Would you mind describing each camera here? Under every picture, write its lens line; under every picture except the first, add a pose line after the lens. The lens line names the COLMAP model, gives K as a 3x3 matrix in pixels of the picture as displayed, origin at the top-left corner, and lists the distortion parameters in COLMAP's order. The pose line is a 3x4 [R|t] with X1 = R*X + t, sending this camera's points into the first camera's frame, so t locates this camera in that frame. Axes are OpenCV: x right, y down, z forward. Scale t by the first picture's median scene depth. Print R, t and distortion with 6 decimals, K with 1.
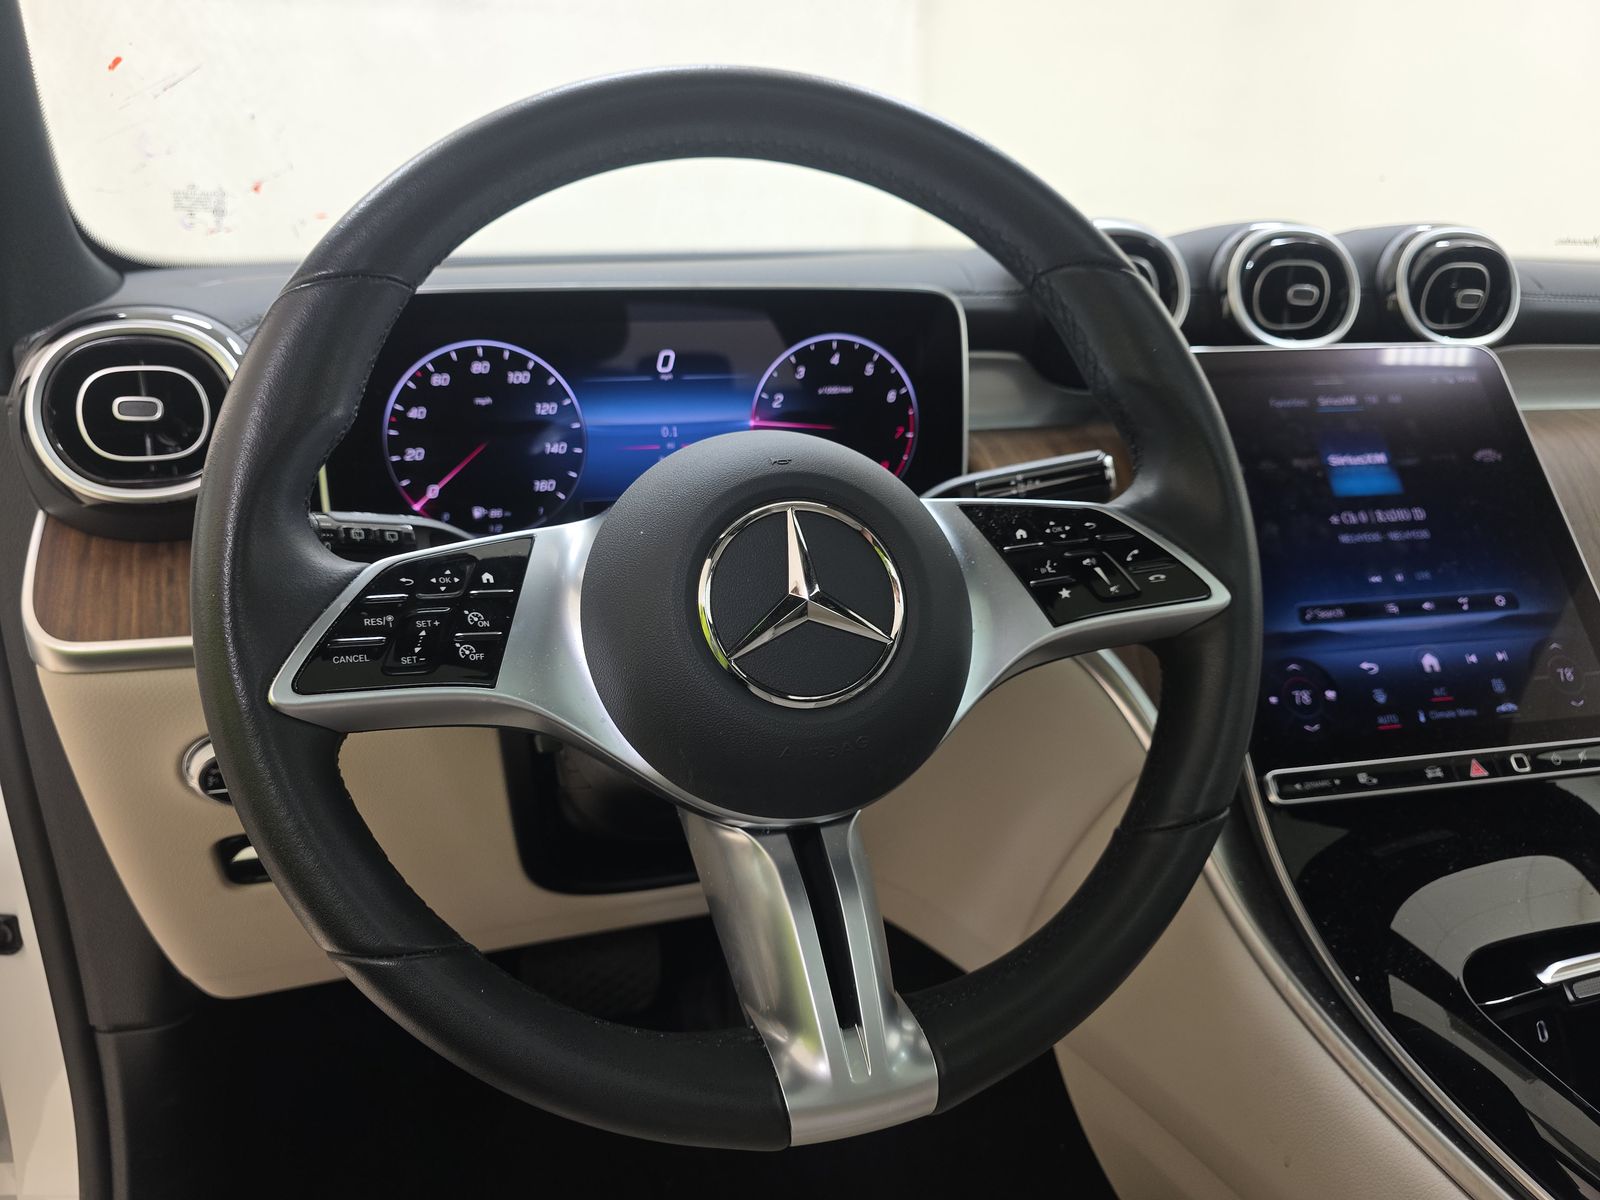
lens RADIAL K [[1102.0, 0, 797.6], [0, 1102.0, 575.4], [0, 0, 1]] dist [0.063160, -0.087850]
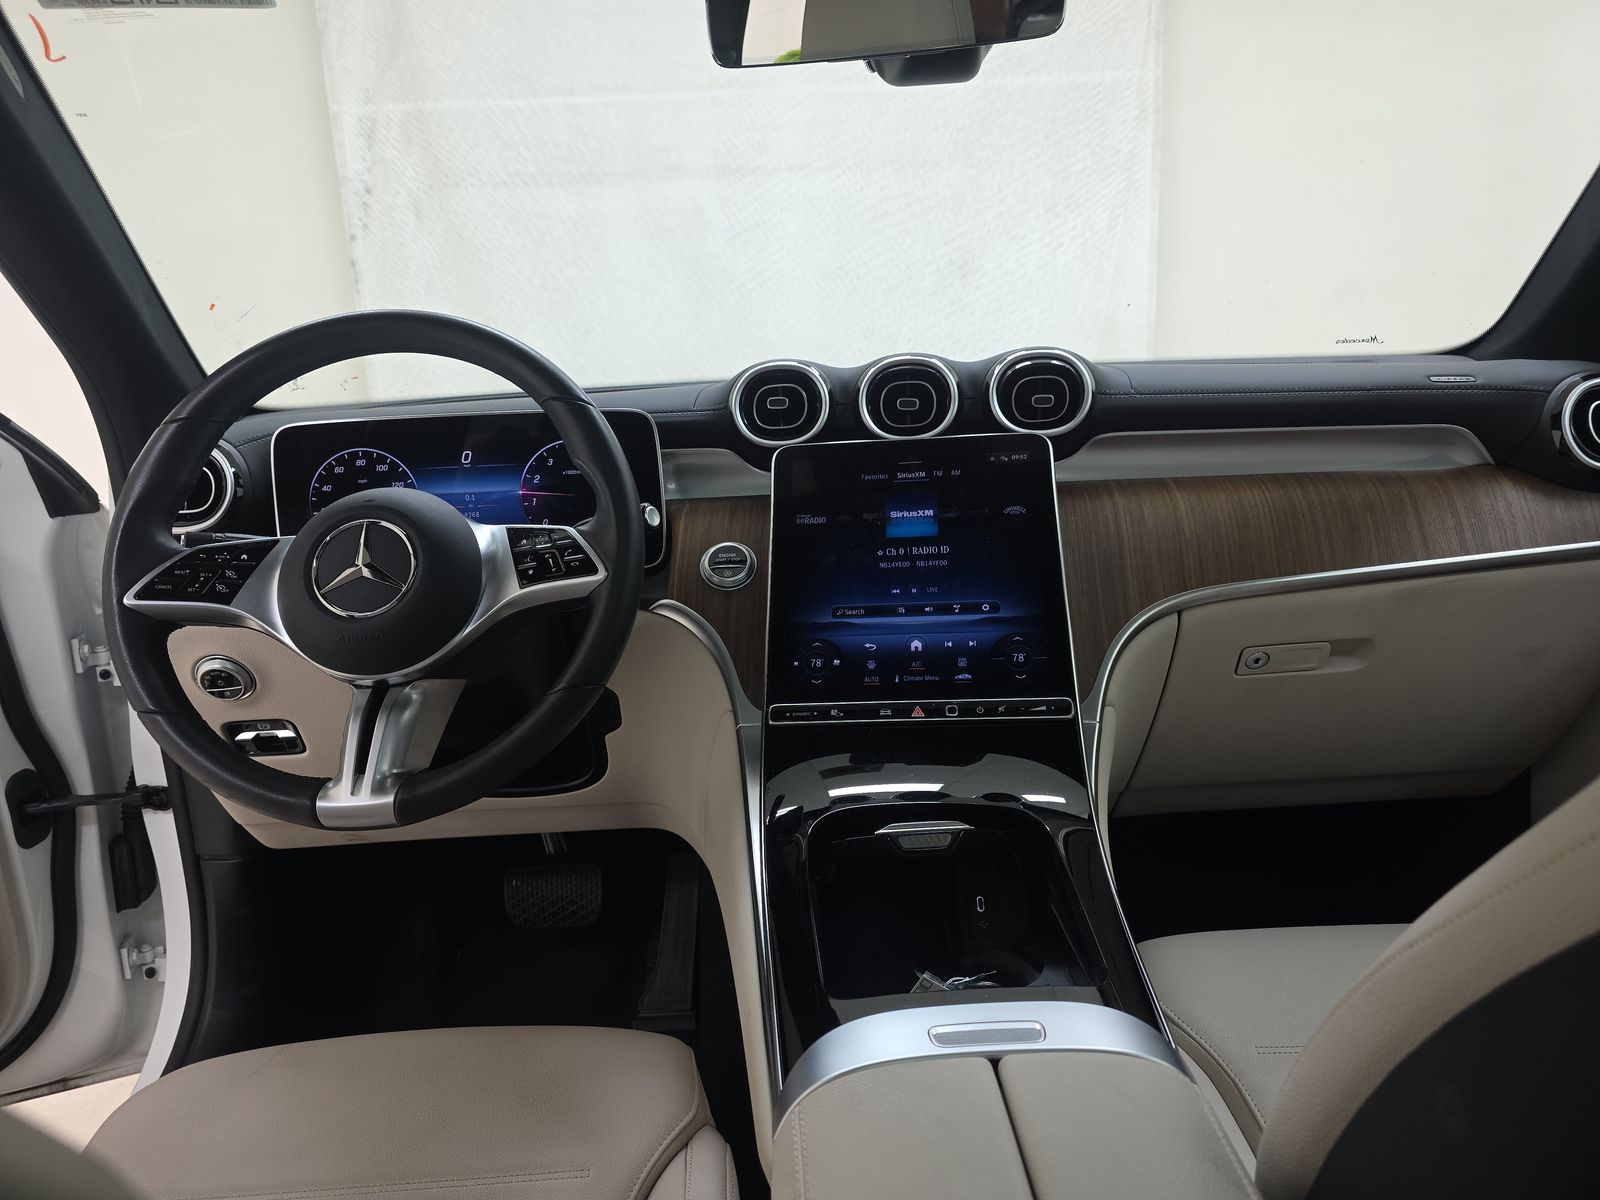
lens RADIAL K [[1068.4, 0, 811.2], [0, 1068.4, 578.3], [0, 0, 1]] dist [0.029489, -0.025322]
pose [[0.964737, 0.006920, -0.263125, 0.824629], [-0.029845, 0.996084, -0.083227, 0.114624], [0.261518, 0.088145, 0.961165, -0.434805]]
